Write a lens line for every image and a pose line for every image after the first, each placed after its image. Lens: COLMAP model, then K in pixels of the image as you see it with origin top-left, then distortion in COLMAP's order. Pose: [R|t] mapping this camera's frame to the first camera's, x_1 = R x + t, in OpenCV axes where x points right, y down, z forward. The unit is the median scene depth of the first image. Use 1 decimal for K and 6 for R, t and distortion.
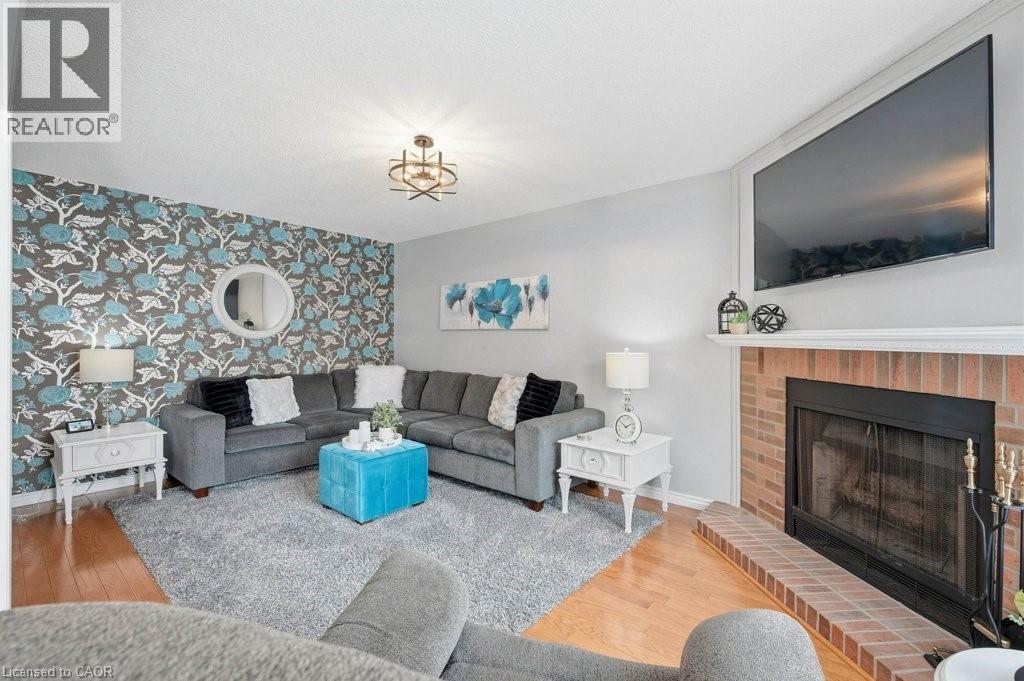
lens RADIAL K [[448.0, 0, 512.0], [0, 448.0, 340.5], [0, 0, 1]] dist [-0.002236, -0.000401]
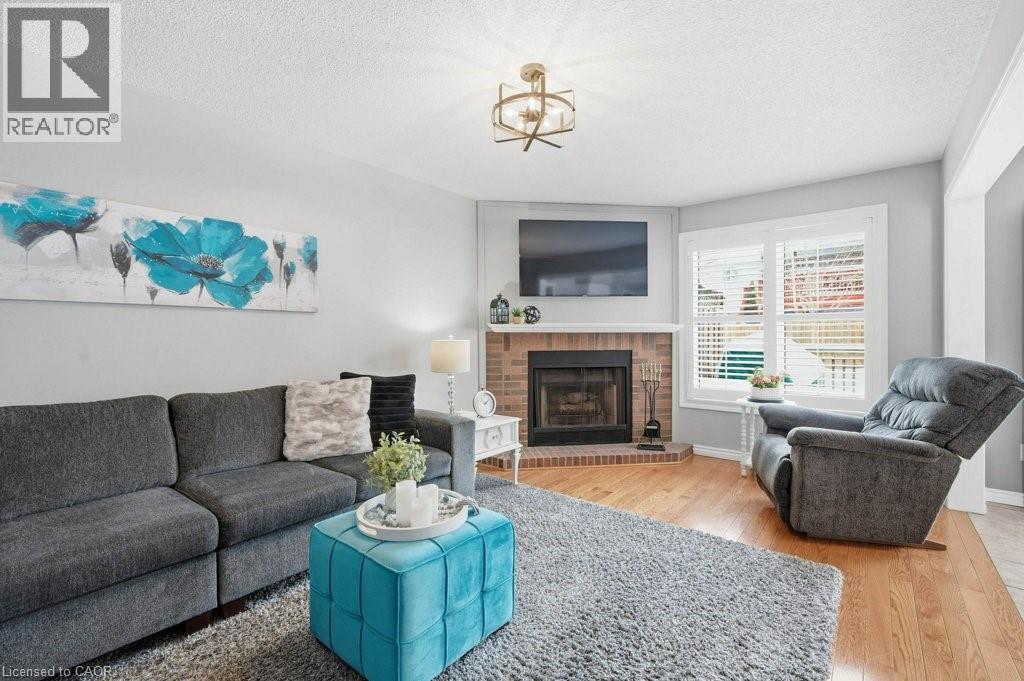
lens RADIAL K [[448.0, 0, 512.0], [0, 448.0, 340.5], [0, 0, 1]] dist [-0.002236, -0.000401]
pose [[-0.022522, -0.014618, 0.999639, -0.834566], [0.008859, 0.999851, 0.014821, 0.014882], [-0.999707, 0.009190, -0.022389, 0.898262]]
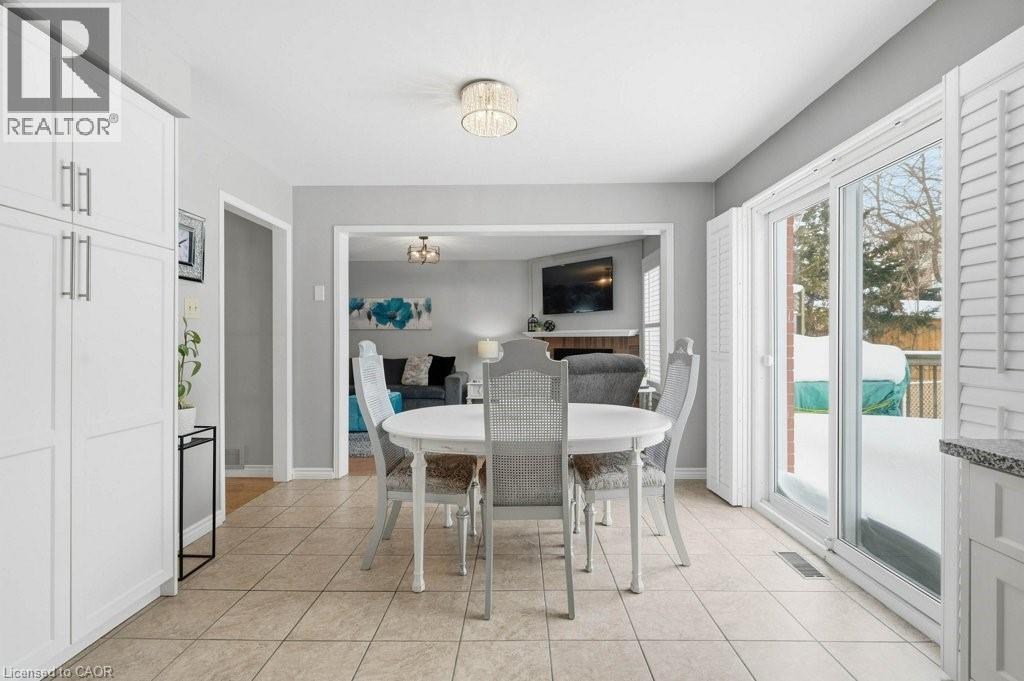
lens RADIAL K [[448.0, 0, 512.0], [0, 448.0, 340.5], [0, 0, 1]] dist [-0.002236, -0.000401]
pose [[0.772291, -0.012885, 0.635138, -1.008530], [0.011574, 0.999914, 0.006213, 0.013329], [-0.635163, 0.002552, 0.772374, -0.703849]]
